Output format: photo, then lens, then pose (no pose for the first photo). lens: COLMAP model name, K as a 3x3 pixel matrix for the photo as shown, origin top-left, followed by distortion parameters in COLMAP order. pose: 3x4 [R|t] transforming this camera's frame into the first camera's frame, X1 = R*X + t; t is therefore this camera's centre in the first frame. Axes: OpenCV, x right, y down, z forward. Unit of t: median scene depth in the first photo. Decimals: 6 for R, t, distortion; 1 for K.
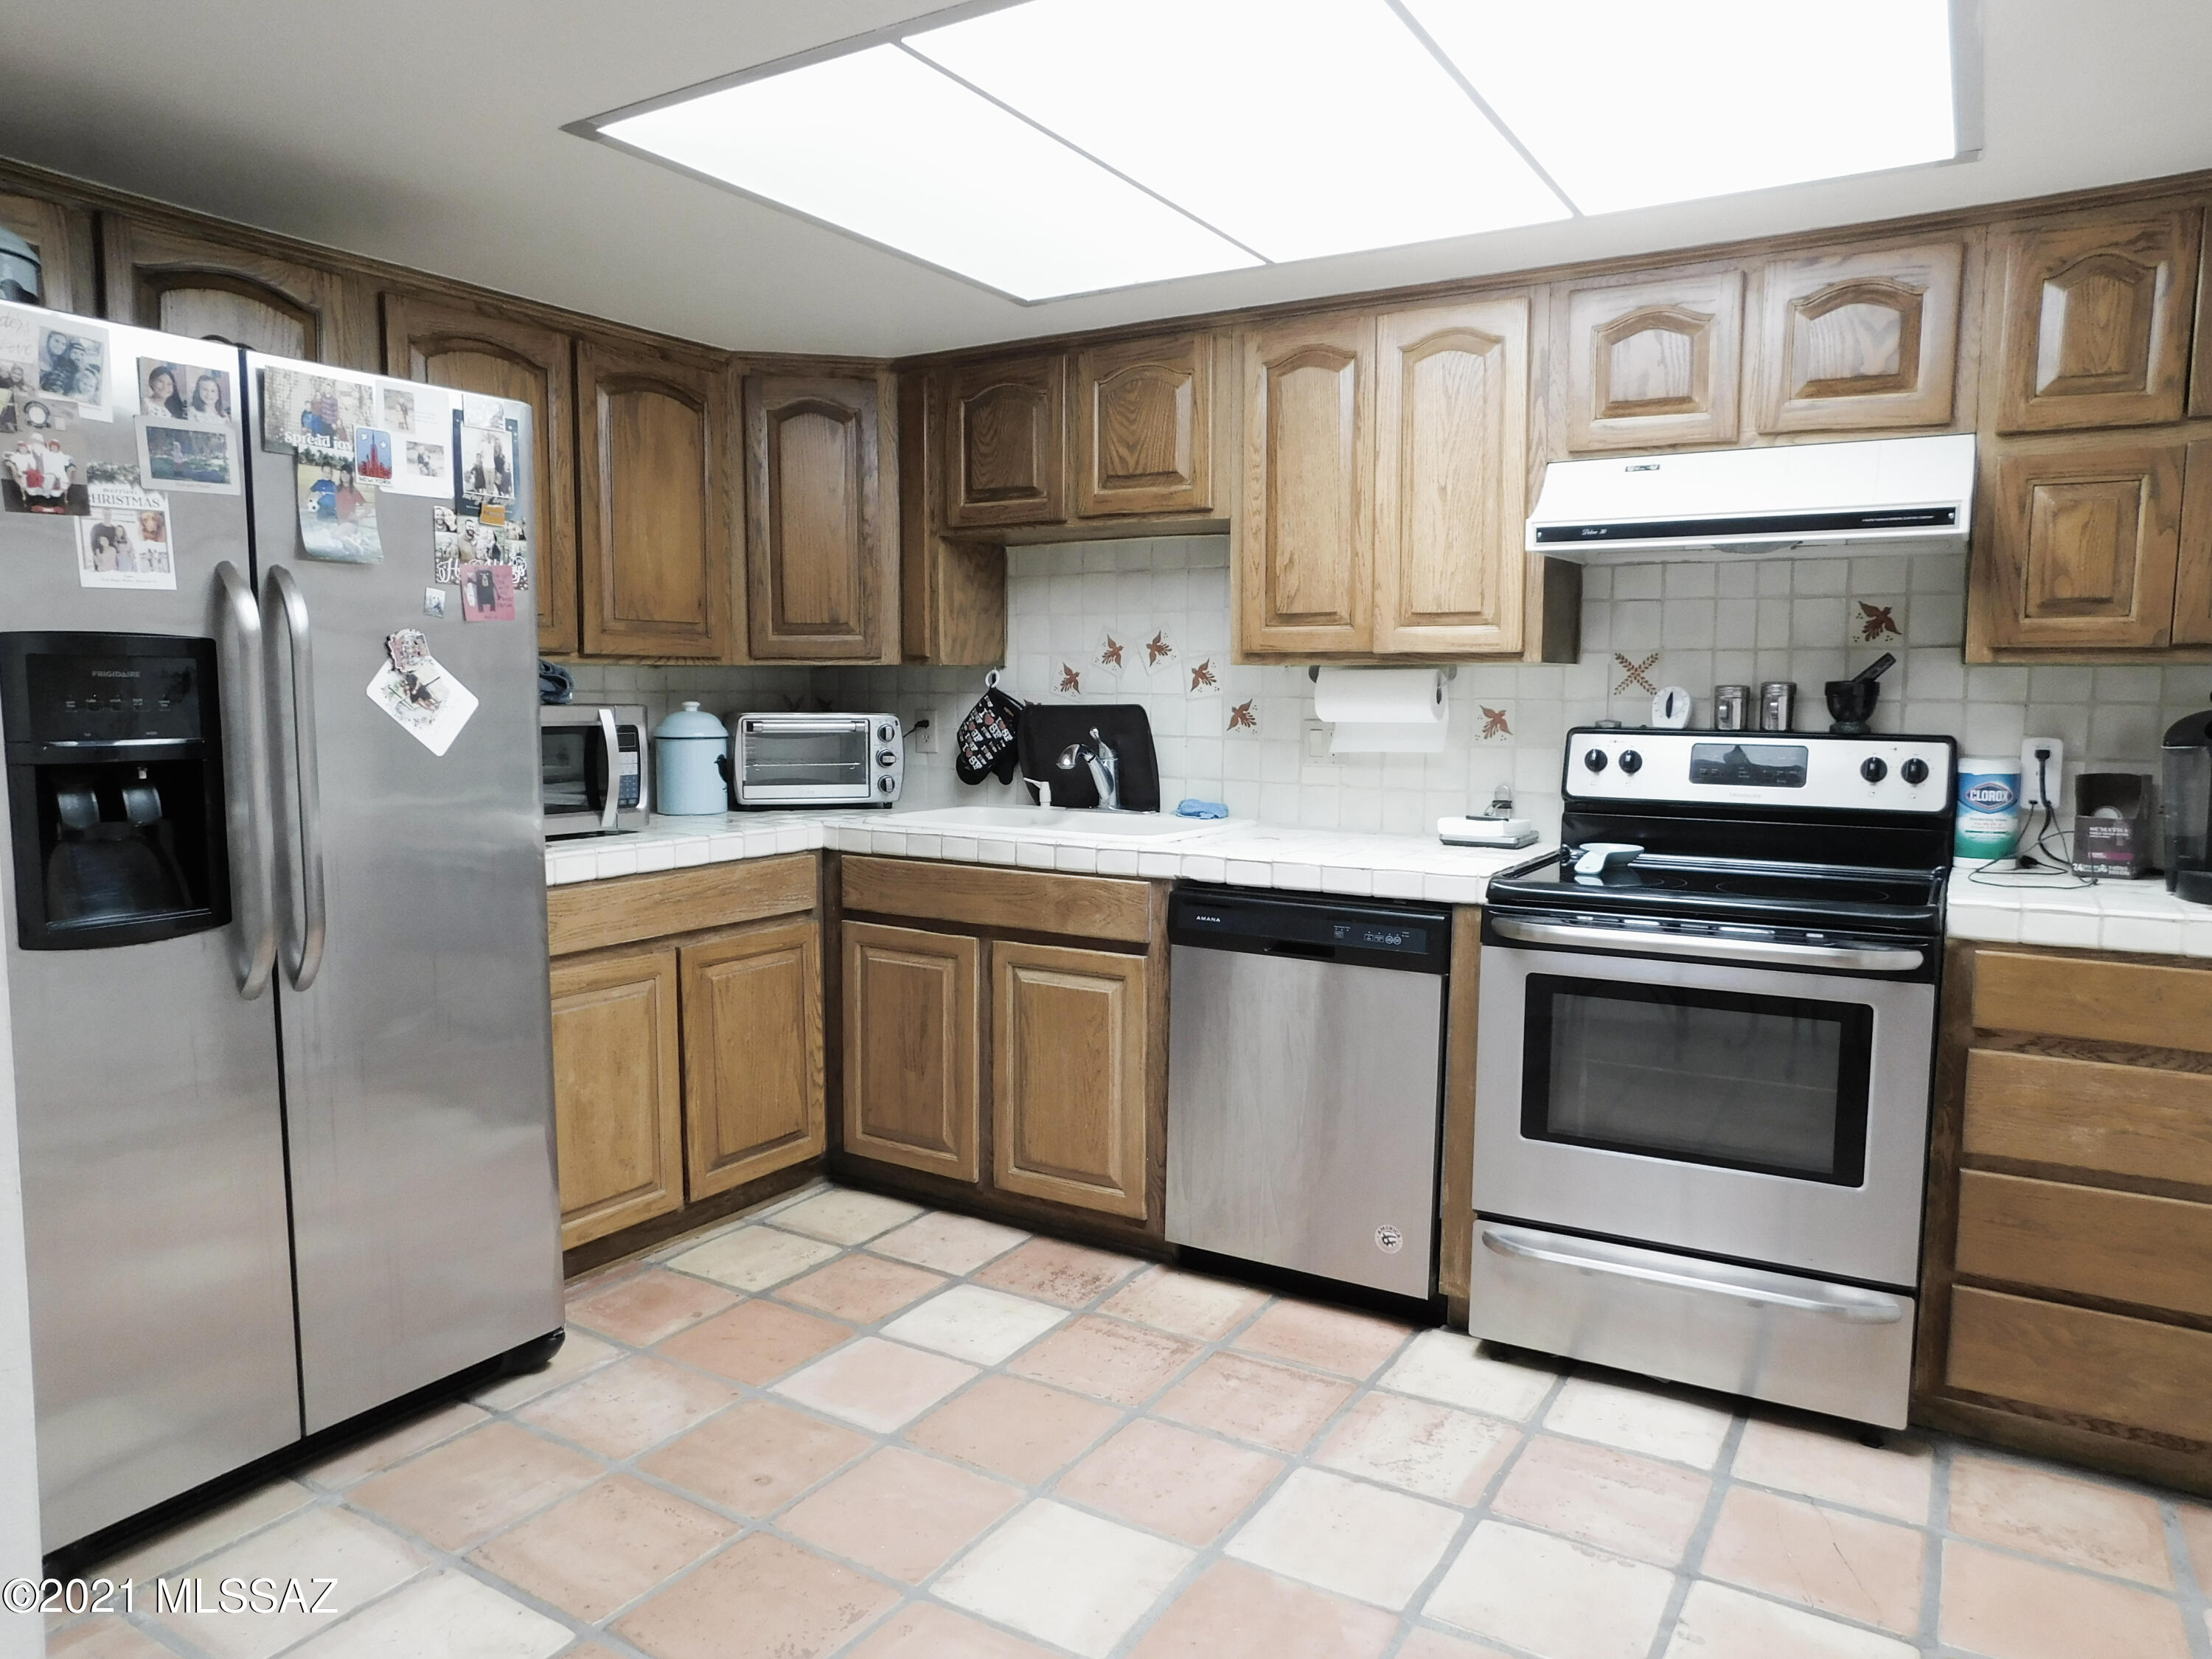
lens RADIAL K [[1456.3, 0, 1106.0], [0, 1456.3, 829.5], [0, 0, 1]] dist [-0.063542, 0.046603]
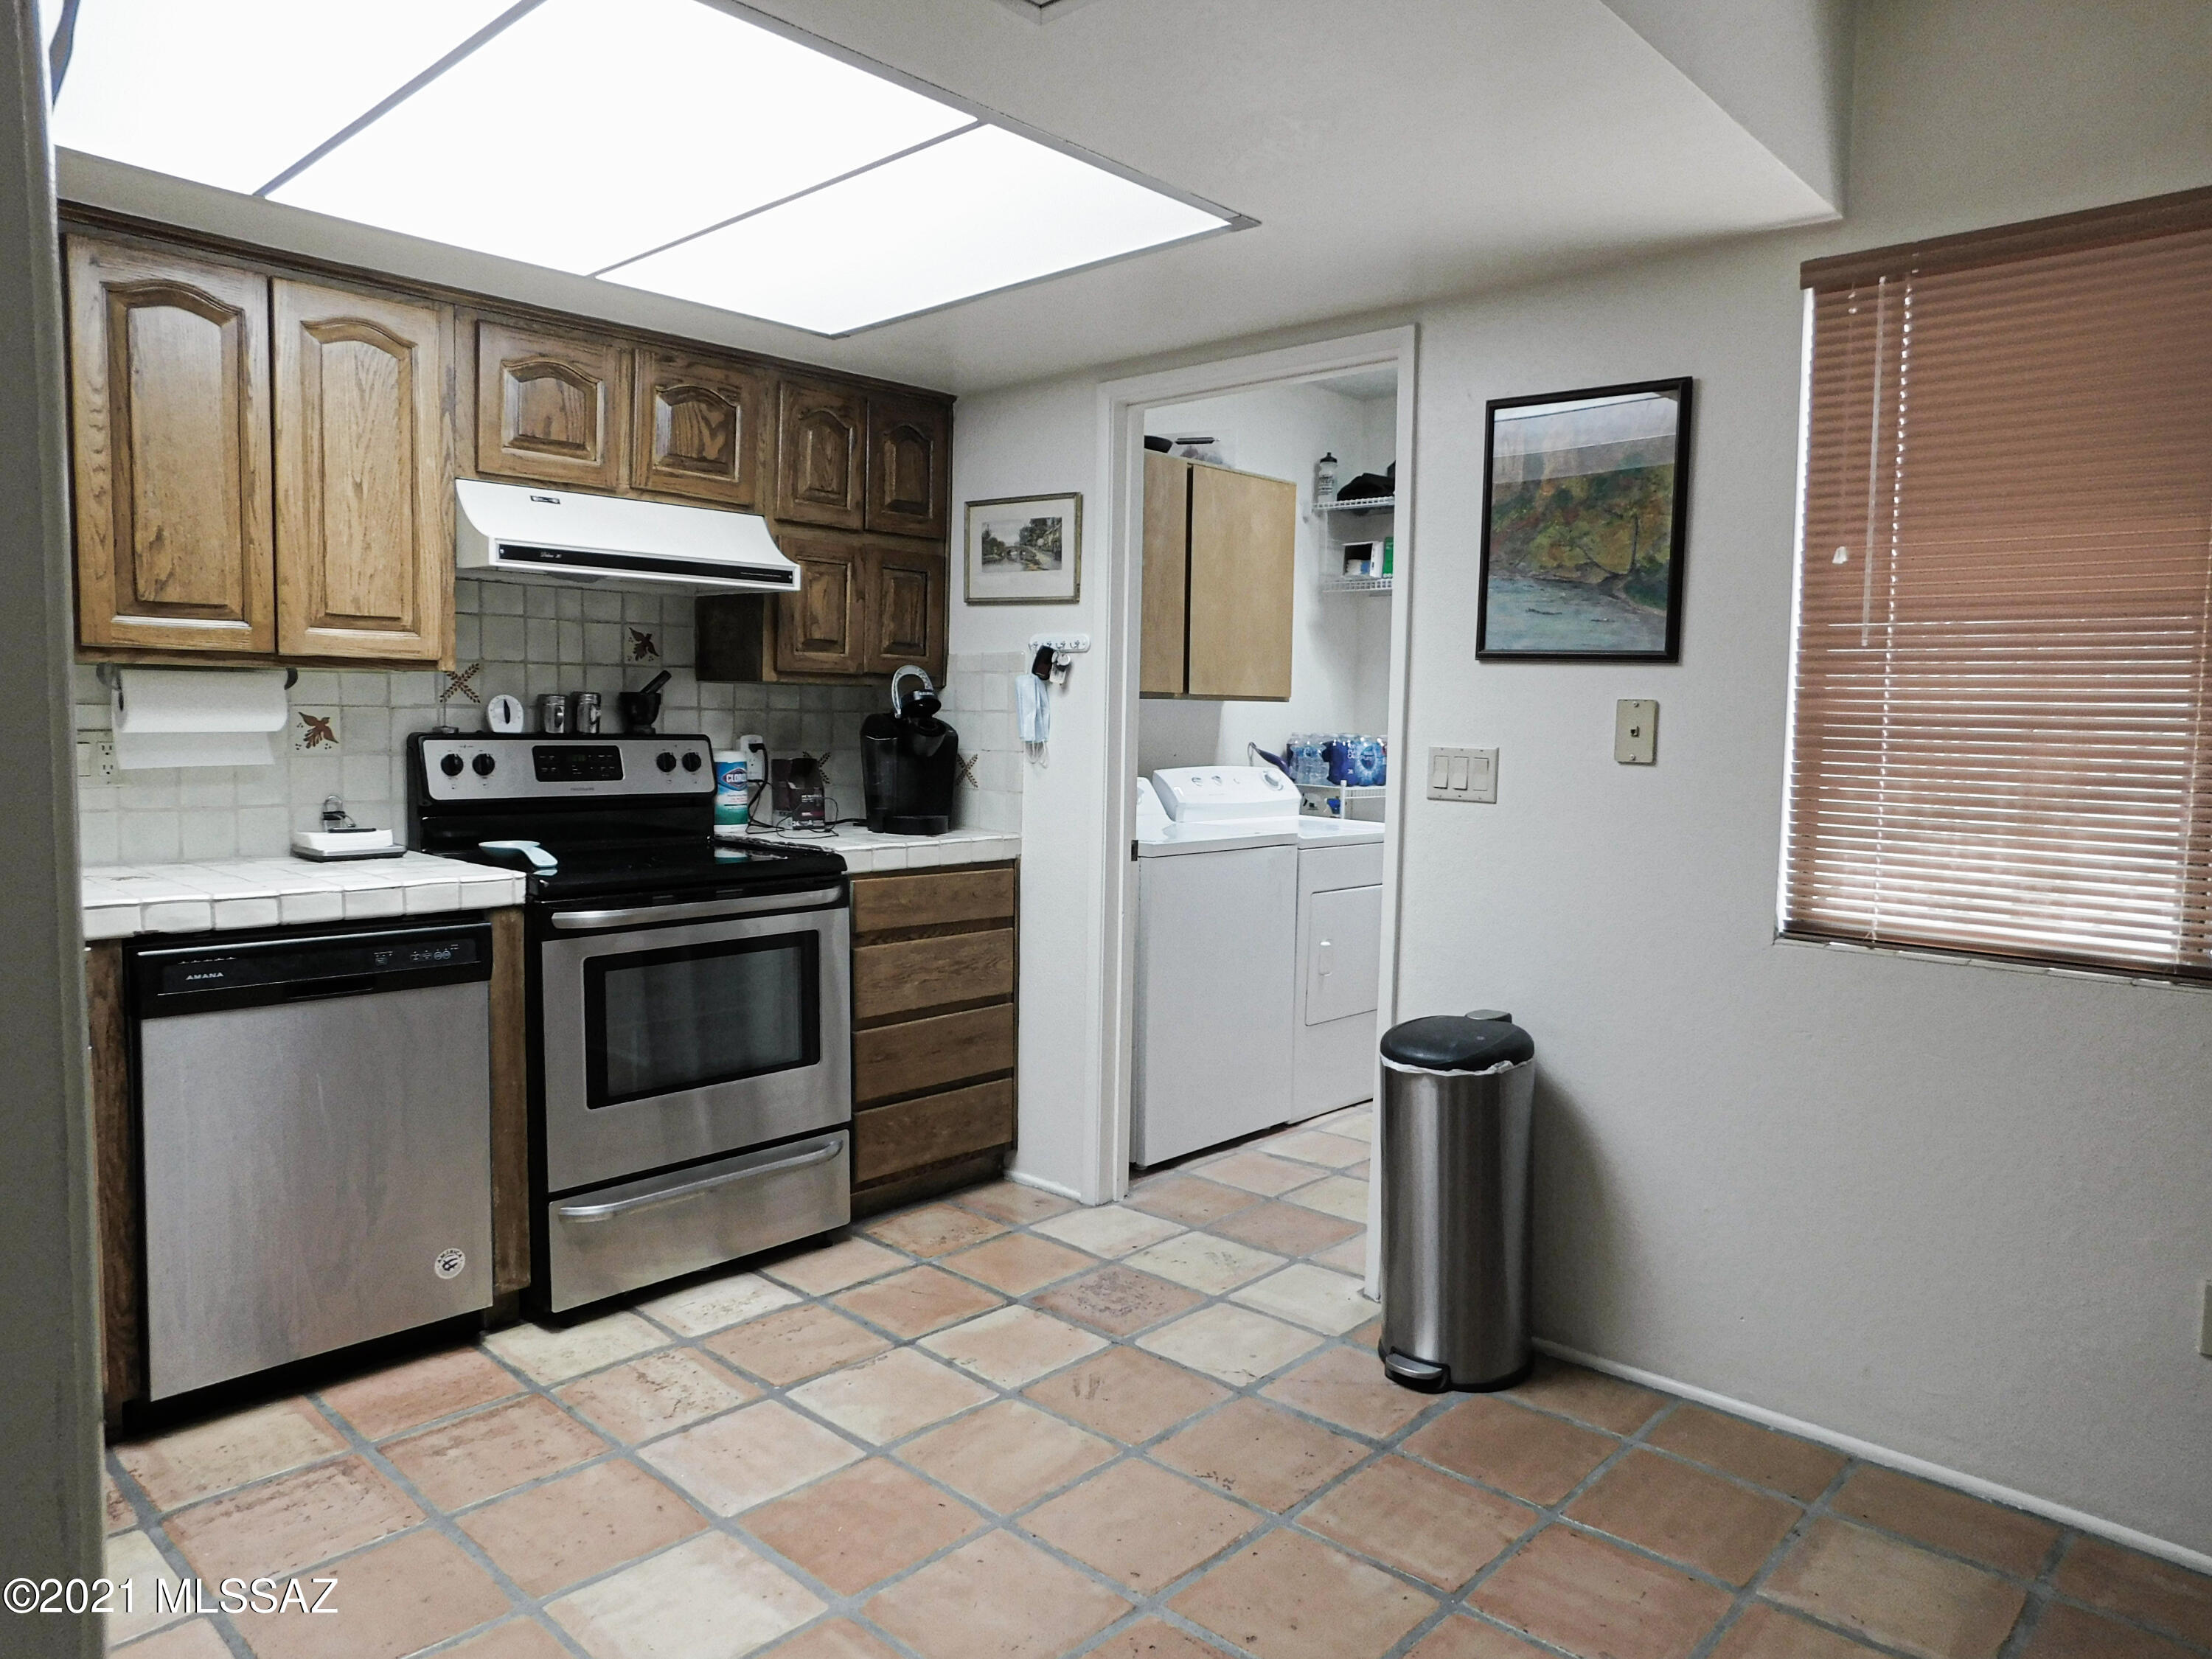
lens RADIAL K [[1456.3, 0, 1106.0], [0, 1456.3, 829.5], [0, 0, 1]] dist [-0.063542, 0.046603]
pose [[0.202817, -0.078209, 0.976088, -0.651346], [0.076636, 0.995016, 0.063801, -0.035228], [-0.976213, 0.061863, 0.207800, 0.363851]]
